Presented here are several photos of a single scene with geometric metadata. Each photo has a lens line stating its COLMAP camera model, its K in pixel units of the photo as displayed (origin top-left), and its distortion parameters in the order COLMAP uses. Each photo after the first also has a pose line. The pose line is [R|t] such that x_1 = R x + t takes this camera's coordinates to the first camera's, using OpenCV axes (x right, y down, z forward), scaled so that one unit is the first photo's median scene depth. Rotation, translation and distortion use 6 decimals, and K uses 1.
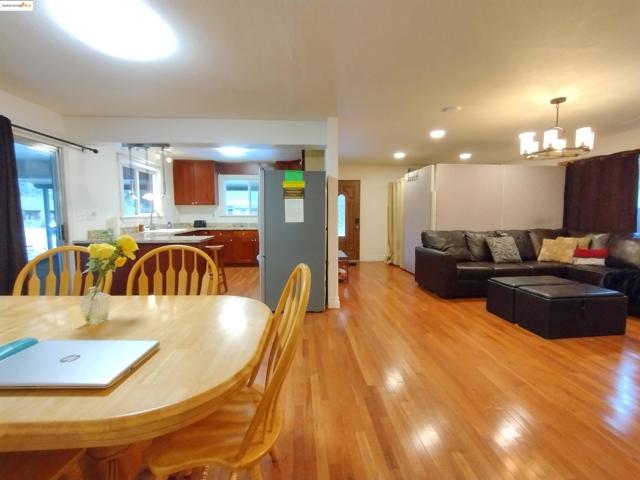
lens RADIAL K [[291.5, 0, 320.7], [0, 291.5, 237.4], [0, 0, 1]] dist [-0.015842, 0.005203]
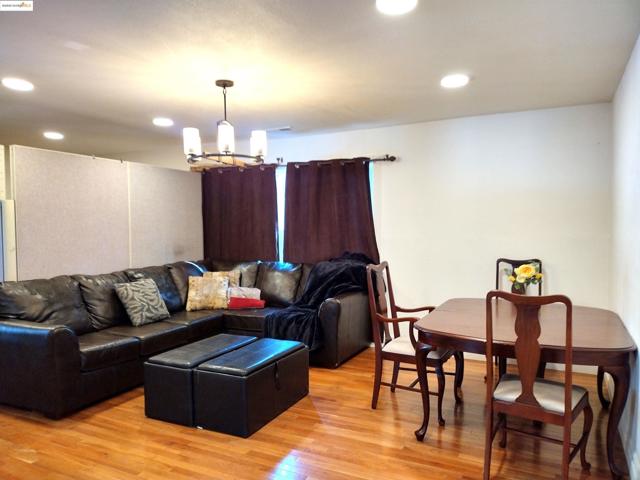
lens RADIAL K [[478.8, 0, 320.7], [0, 478.8, 246.3], [0, 0, 1]] dist [0.051470, -0.059642]
pose [[0.510020, -0.037123, 0.859361, -0.046815], [0.075075, 0.997177, -0.001480, -0.048054], [-0.856880, 0.065272, 0.511367, 0.171674]]
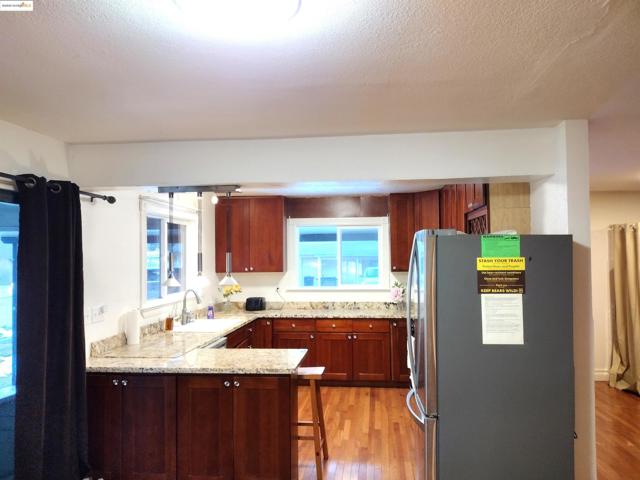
lens RADIAL K [[478.8, 0, 321.9], [0, 478.8, 243.1], [0, 0, 1]] dist [0.051470, -0.059642]
pose [[0.984153, -0.014749, -0.176709, -0.195288], [-0.004588, 0.994083, -0.108524, -0.105981], [0.177264, 0.107615, 0.978262, 0.148689]]
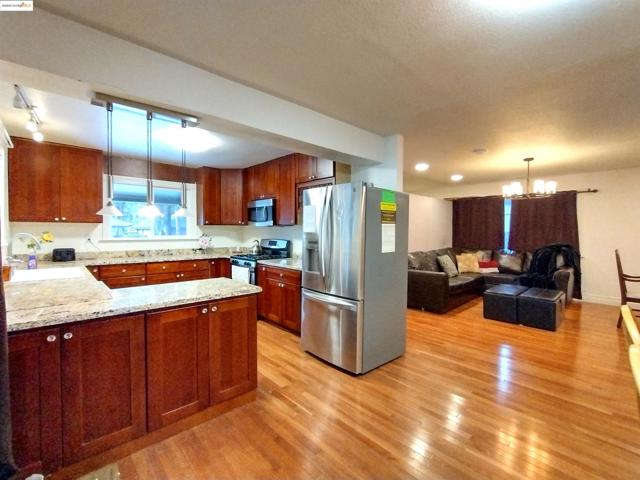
lens RADIAL K [[291.5, 0, 323.5], [0, 291.5, 237.9], [0, 0, 1]] dist [-0.015842, 0.005203]
pose [[0.777125, -0.010297, 0.629262, -0.616688], [0.045385, 0.998180, -0.039715, -0.057259], [-0.627707, 0.059422, 0.776178, 0.397263]]
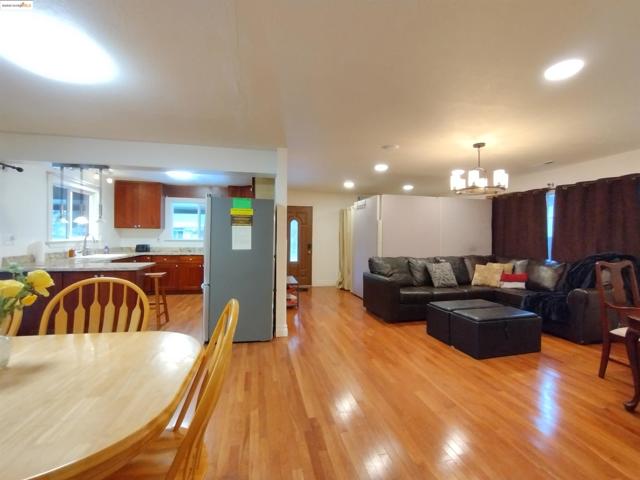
lens RADIAL K [[291.5, 0, 320.1], [0, 291.5, 237.6], [0, 0, 1]] dist [-0.015842, 0.005203]
pose [[0.989379, 0.011357, 0.144915, 0.024476], [0.000069, 0.996907, -0.078592, -0.012441], [-0.145359, 0.077768, 0.986318, -0.013454]]
